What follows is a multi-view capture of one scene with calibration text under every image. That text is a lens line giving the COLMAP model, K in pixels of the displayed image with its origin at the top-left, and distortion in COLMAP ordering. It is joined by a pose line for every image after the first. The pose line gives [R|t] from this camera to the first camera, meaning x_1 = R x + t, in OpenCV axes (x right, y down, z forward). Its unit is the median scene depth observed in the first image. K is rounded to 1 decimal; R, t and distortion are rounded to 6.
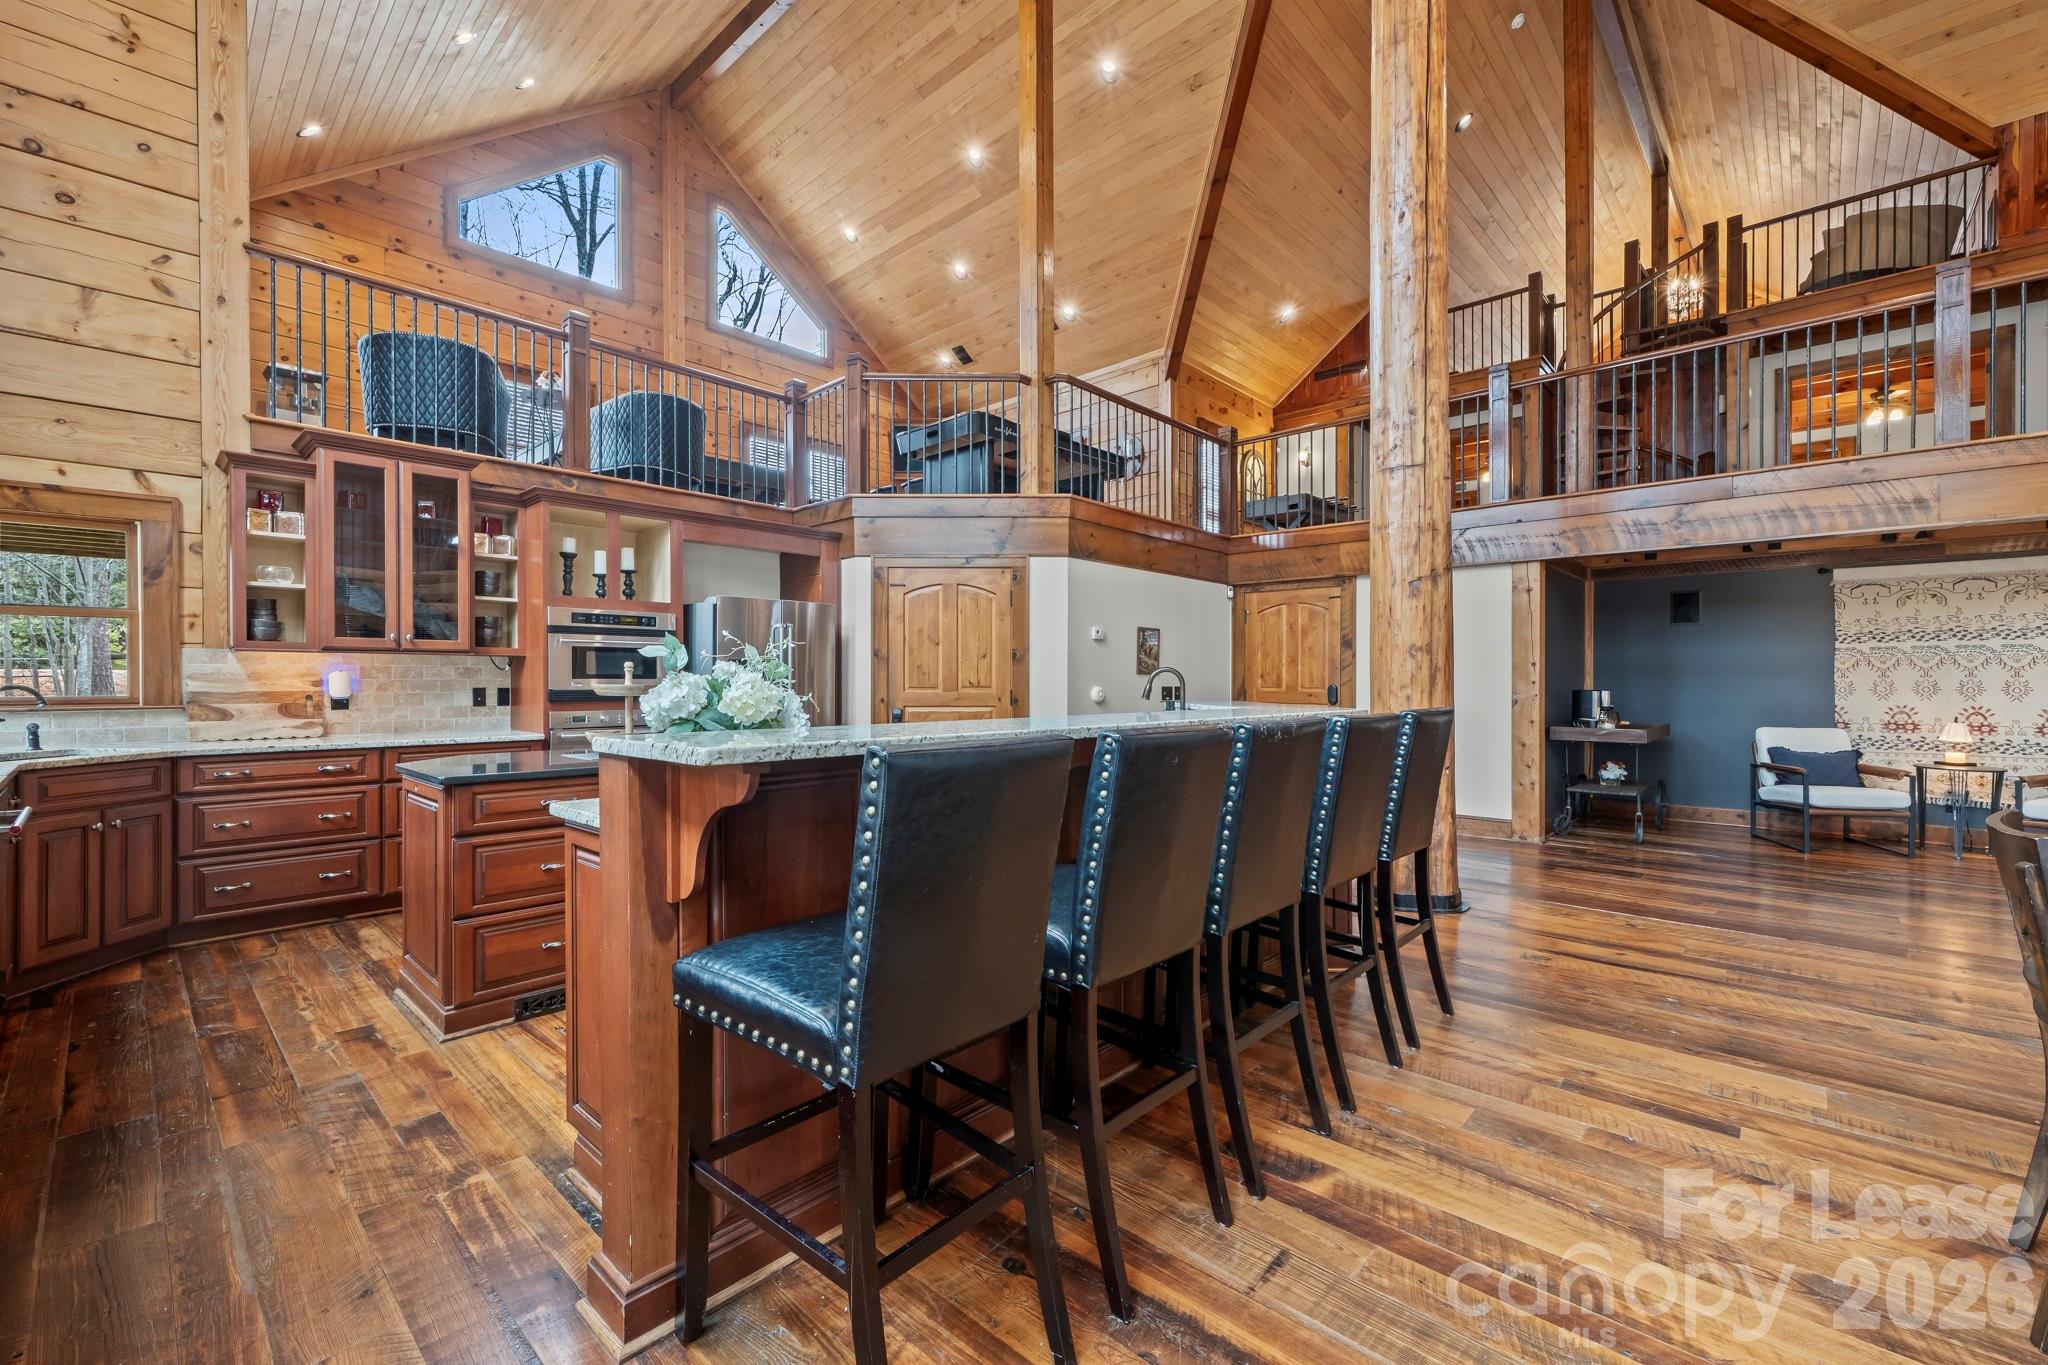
lens RADIAL K [[854.9, 0, 1025.8], [0, 854.9, 674.9], [0, 0, 1]] dist [-0.000608, 0.000224]
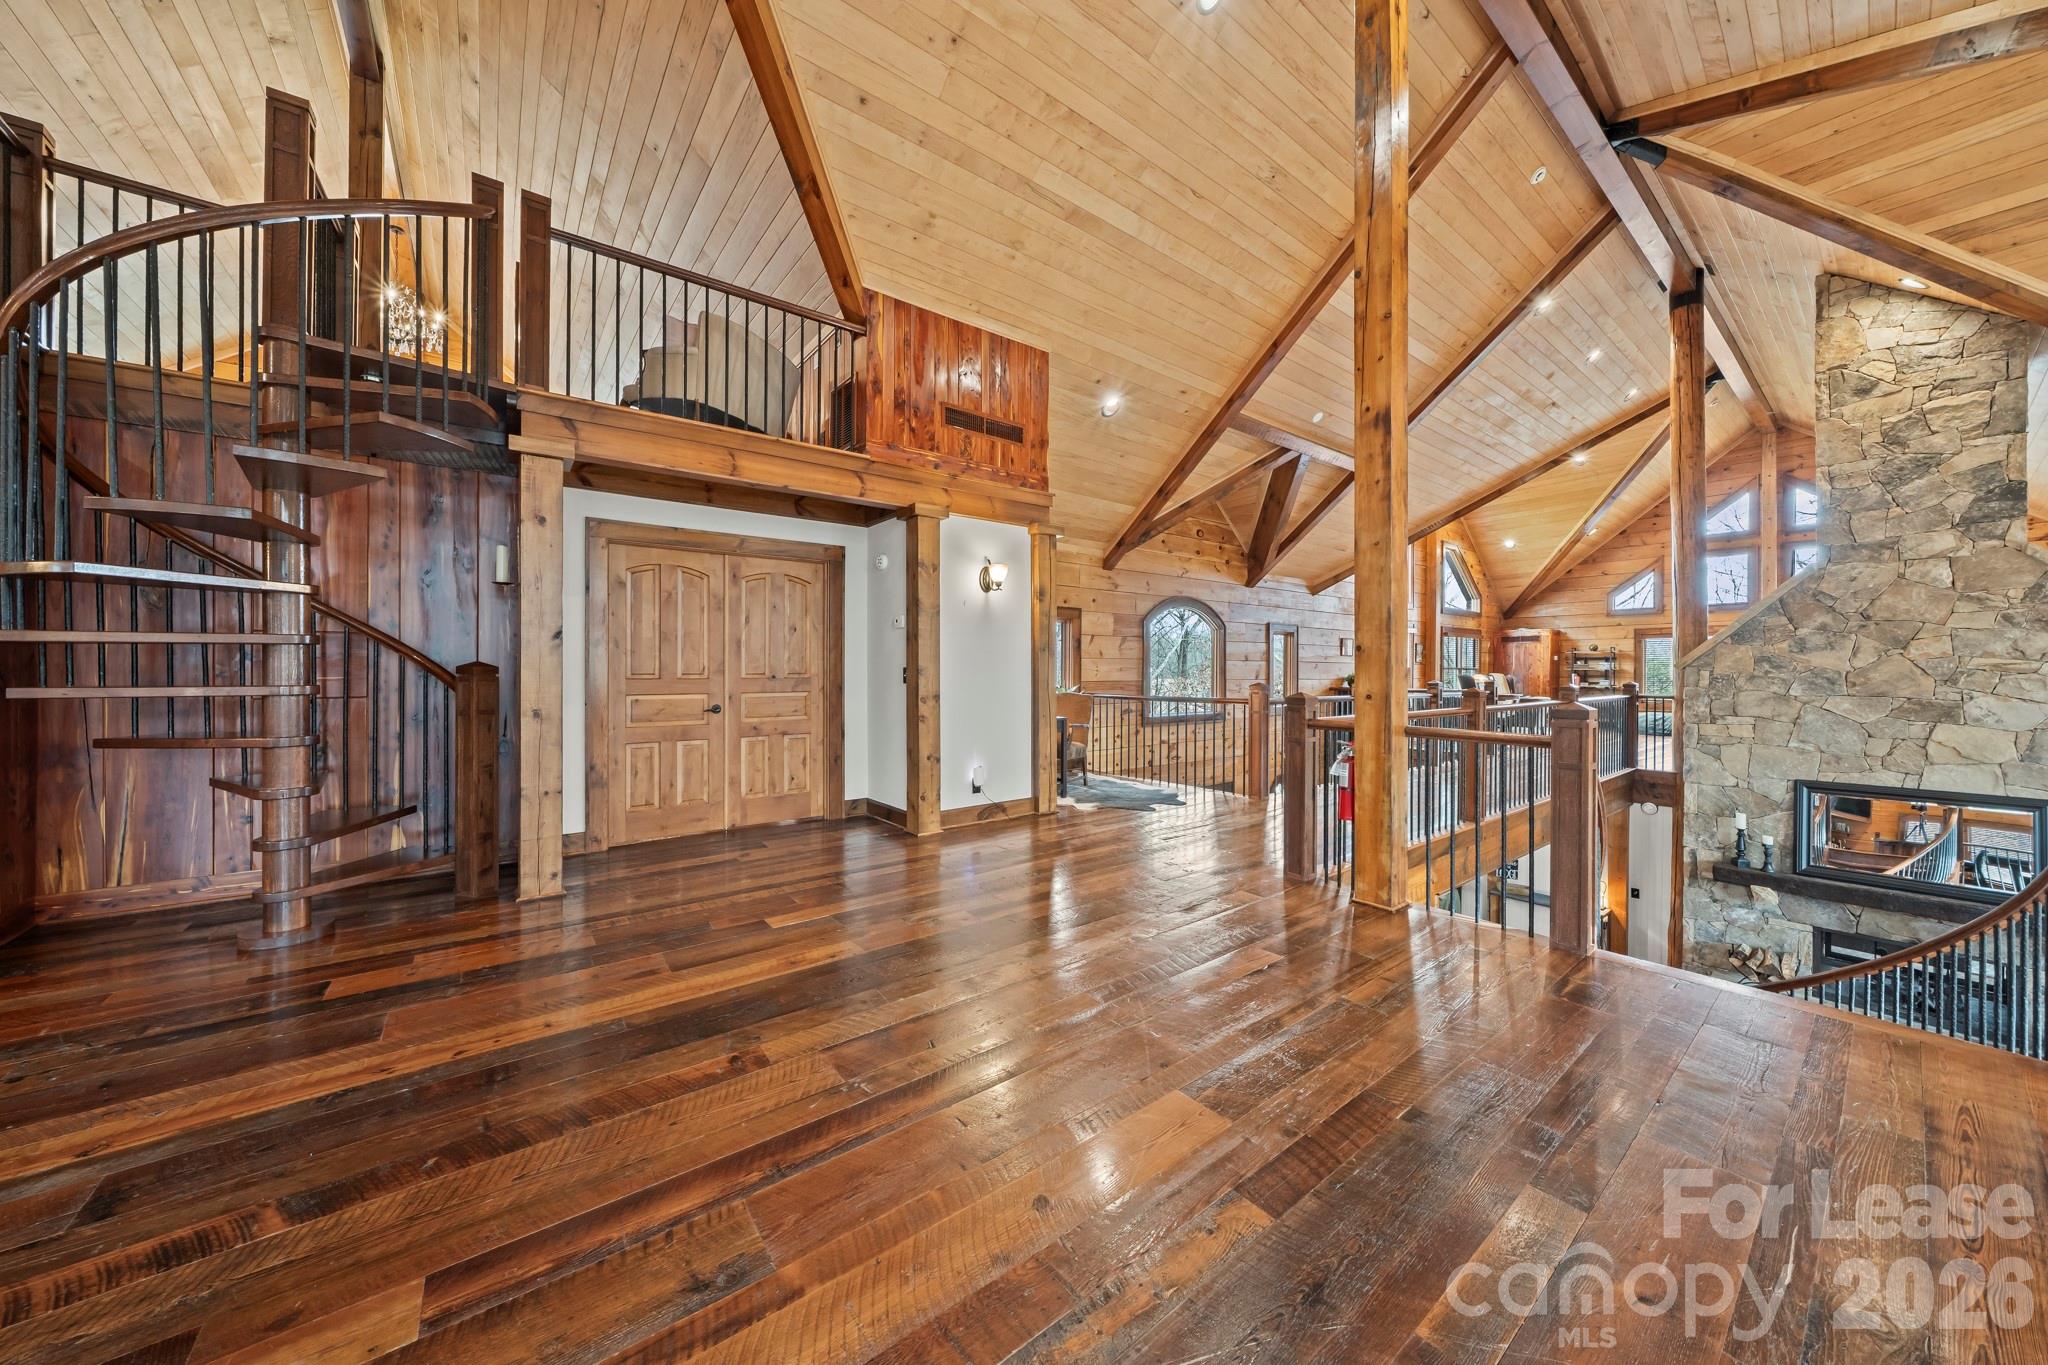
lens RADIAL K [[694.4, 0, 1013.3], [0, 694.4, 676.6], [0, 0, 1]] dist [-0.005151, 0.000133]
pose [[0.173403, -0.009250, 0.984808, 0.840246], [-0.014152, 0.999829, 0.011883, -0.468396], [-0.984749, -0.015998, 0.173242, 1.141255]]
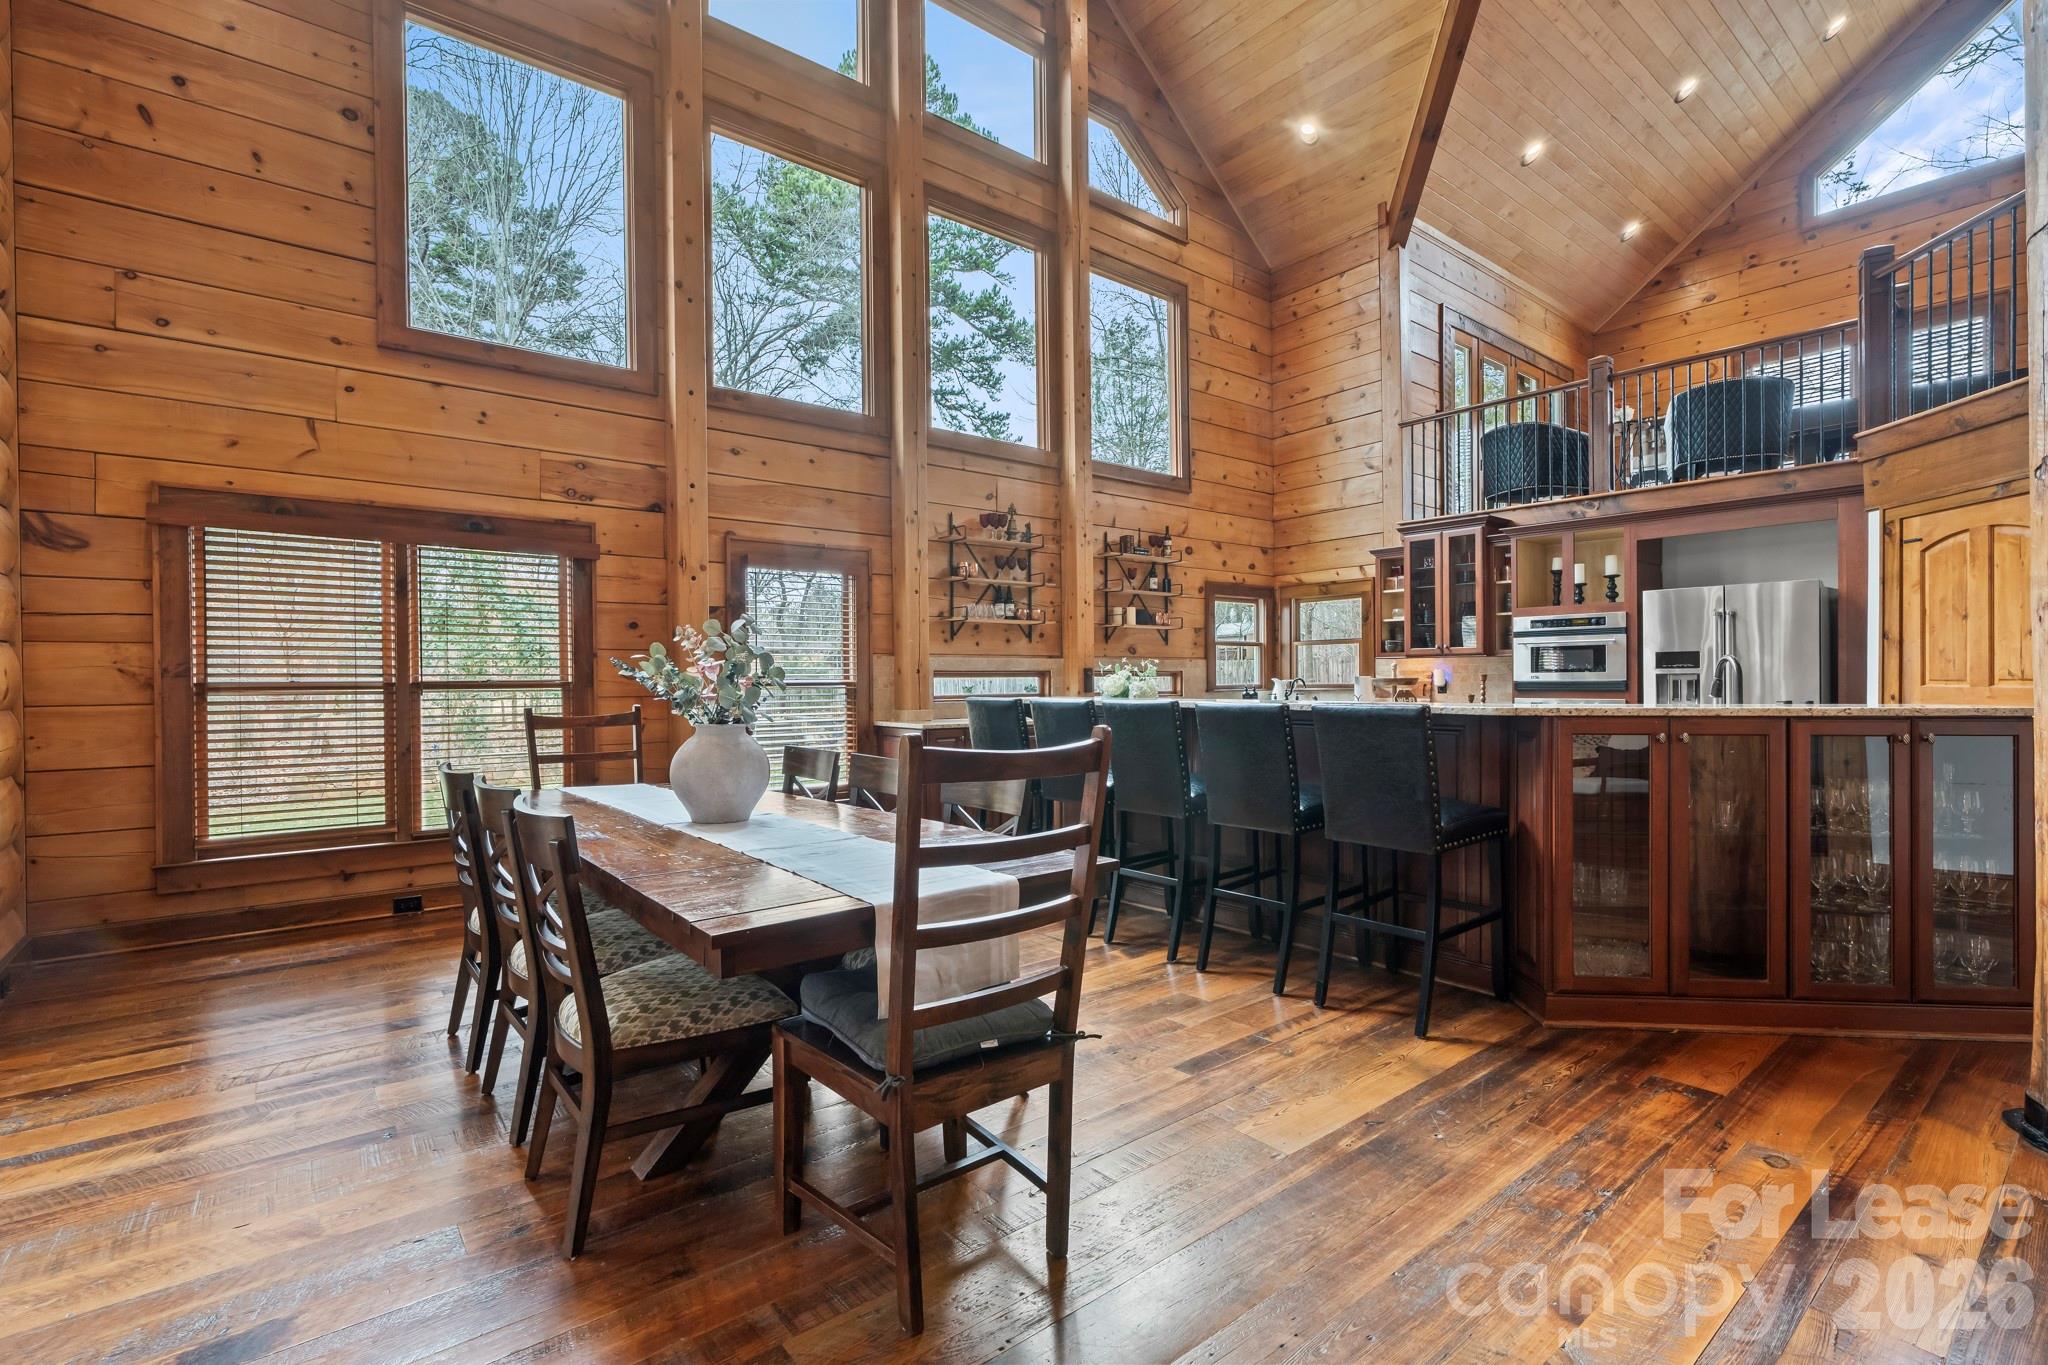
lens RADIAL K [[924.8, 0, 1022.4], [0, 924.8, 693.9], [0, 0, 1]] dist [0.002456, -0.000336]
pose [[-0.136754, 0.018243, -0.990437, 0.881831], [0.016934, 0.999727, 0.016076, 0.001397], [0.990460, -0.014574, -0.137025, 0.408528]]
